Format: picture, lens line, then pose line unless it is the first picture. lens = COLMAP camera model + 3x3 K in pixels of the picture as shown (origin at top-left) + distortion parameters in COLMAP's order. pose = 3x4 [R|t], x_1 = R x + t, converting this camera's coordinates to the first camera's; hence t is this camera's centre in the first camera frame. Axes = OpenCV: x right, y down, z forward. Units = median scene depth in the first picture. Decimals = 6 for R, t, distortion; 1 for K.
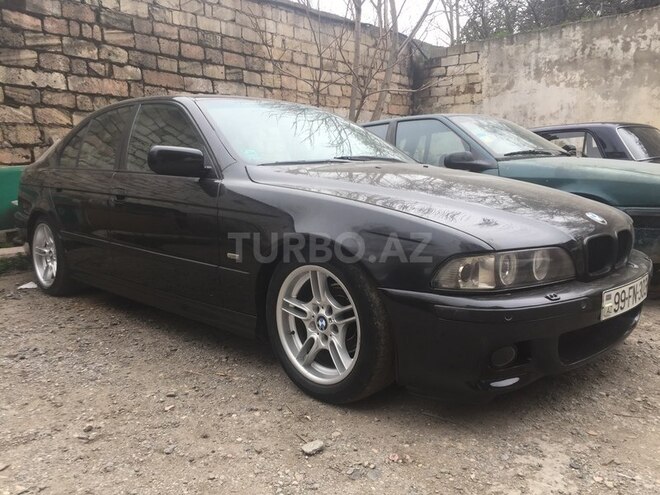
lens RADIAL K [[560.8, 0, 330.7], [0, 560.8, 245.4], [0, 0, 1]] dist [0.082505, -0.106711]
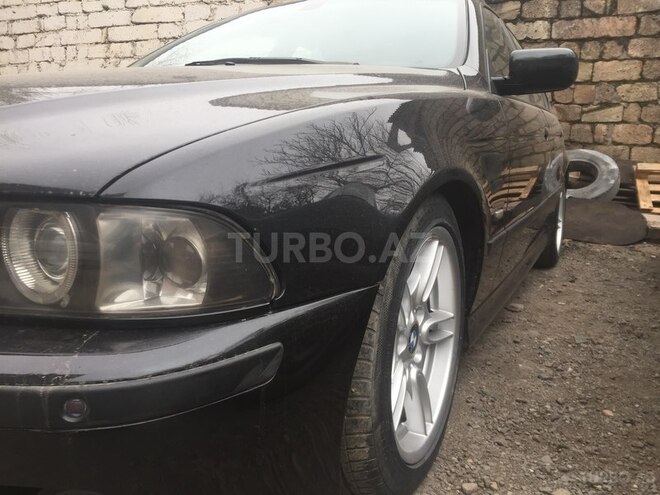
lens RADIAL K [[560.8, 0, 331.6], [0, 560.8, 246.2], [0, 0, 1]] dist [0.082505, -0.106711]
pose [[0.307998, 0.182640, -0.933692, 0.314798], [-0.153615, 0.978070, 0.140648, -0.029798], [0.938904, 0.100110, 0.329300, 0.419291]]
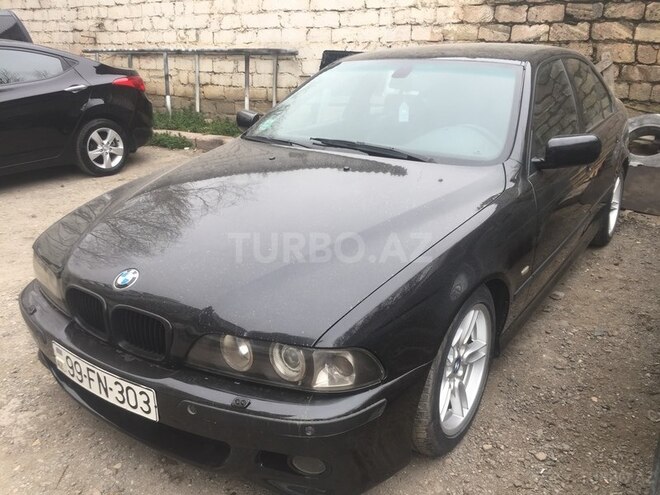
lens RADIAL K [[560.8, 0, 333.1], [0, 560.8, 242.1], [0, 0, 1]] dist [0.082505, -0.106711]
pose [[0.172224, 0.333413, -0.926917, 0.410311], [-0.136024, 0.940012, 0.312850, -0.127343], [0.975621, 0.072203, 0.207244, 0.372044]]
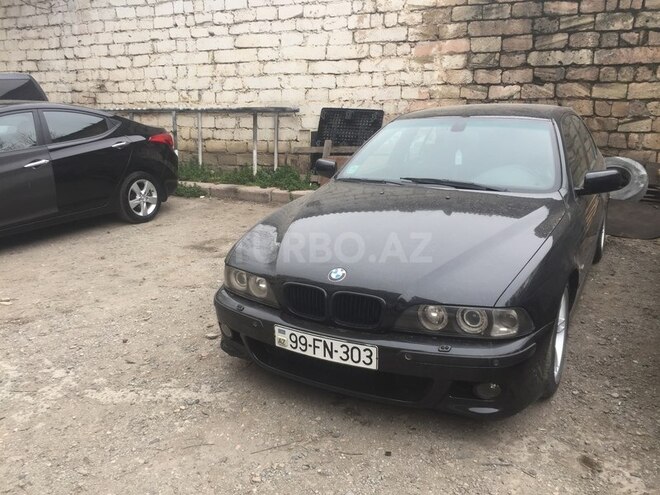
lens RADIAL K [[560.8, 0, 333.4], [0, 560.8, 242.9], [0, 0, 1]] dist [0.082505, -0.106711]
pose [[0.275599, 0.244930, -0.929545, 0.494247], [-0.124275, 0.967958, 0.218206, -0.116802], [0.953206, 0.055382, 0.297207, 0.220620]]
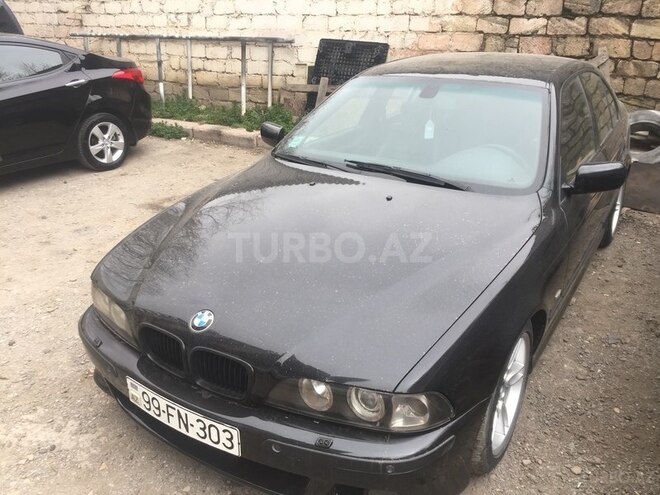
lens RADIAL K [[560.8, 0, 332.7], [0, 560.8, 243.7], [0, 0, 1]] dist [0.082505, -0.106711]
pose [[0.210423, 0.378910, -0.901193, 0.404983], [-0.143219, 0.923835, 0.354989, -0.158533], [0.967063, 0.054370, 0.248663, 0.325441]]
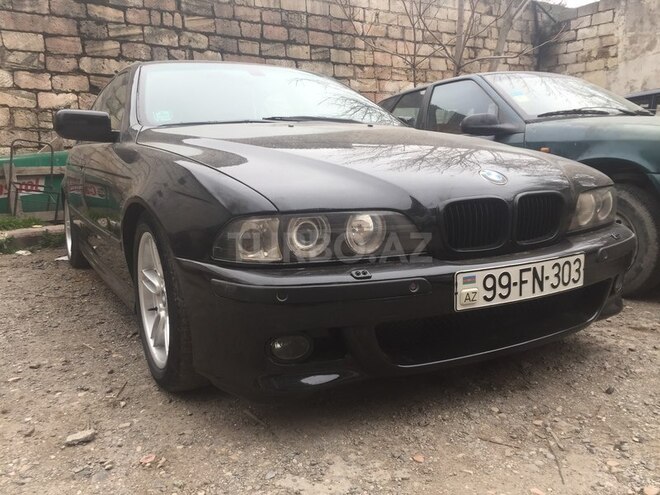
lens RADIAL K [[560.8, 0, 328.0], [0, 560.8, 244.9], [0, 0, 1]] dist [0.082505, -0.106711]
pose [[0.960513, 0.023359, -0.277254, 0.156045], [-0.018133, 0.999607, 0.021400, 0.009999], [0.277645, -0.015528, 0.960558, 0.073552]]
